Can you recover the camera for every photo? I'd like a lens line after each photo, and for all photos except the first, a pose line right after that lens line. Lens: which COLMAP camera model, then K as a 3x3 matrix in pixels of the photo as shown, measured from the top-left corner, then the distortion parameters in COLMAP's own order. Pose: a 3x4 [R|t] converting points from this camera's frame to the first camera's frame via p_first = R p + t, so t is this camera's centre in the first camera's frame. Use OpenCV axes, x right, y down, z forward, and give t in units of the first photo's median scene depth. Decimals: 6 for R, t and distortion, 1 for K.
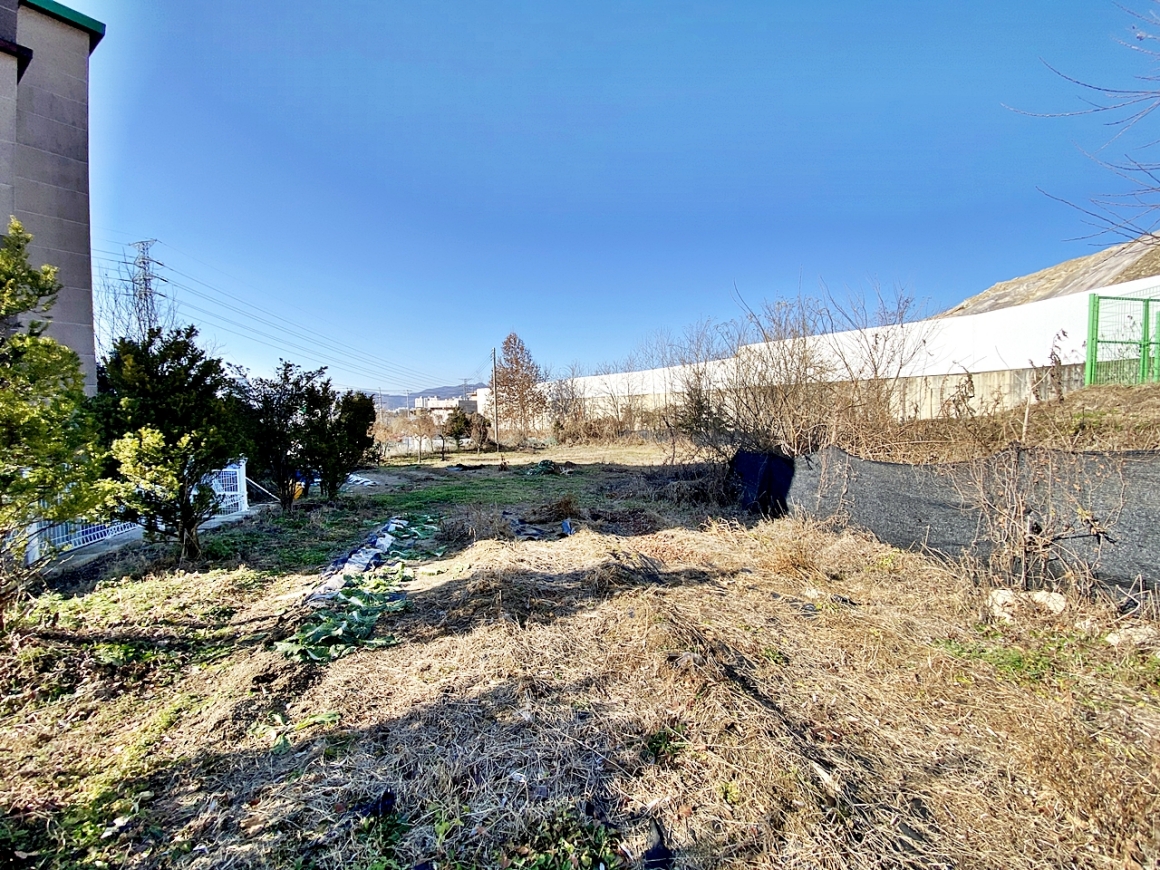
lens RADIAL K [[463.4, 0, 577.4], [0, 463.4, 441.2], [0, 0, 1]] dist [0.010954, -0.016706]
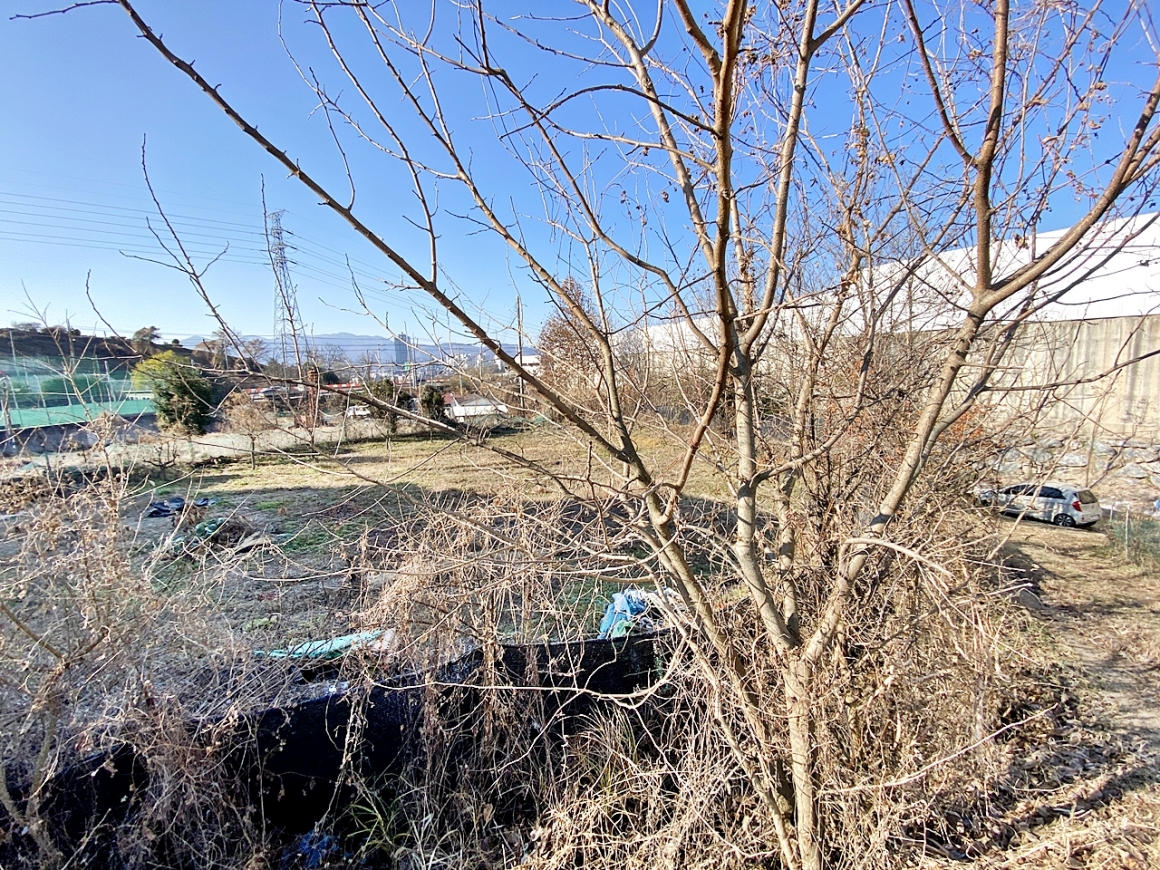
lens RADIAL K [[463.4, 0, 577.6], [0, 463.4, 437.7], [0, 0, 1]] dist [0.010954, -0.016706]
pose [[0.961226, 0.028678, -0.274265, 1.826279], [-0.000709, 0.994832, 0.101534, -0.391733], [0.275759, -0.097403, 0.956279, 2.556832]]
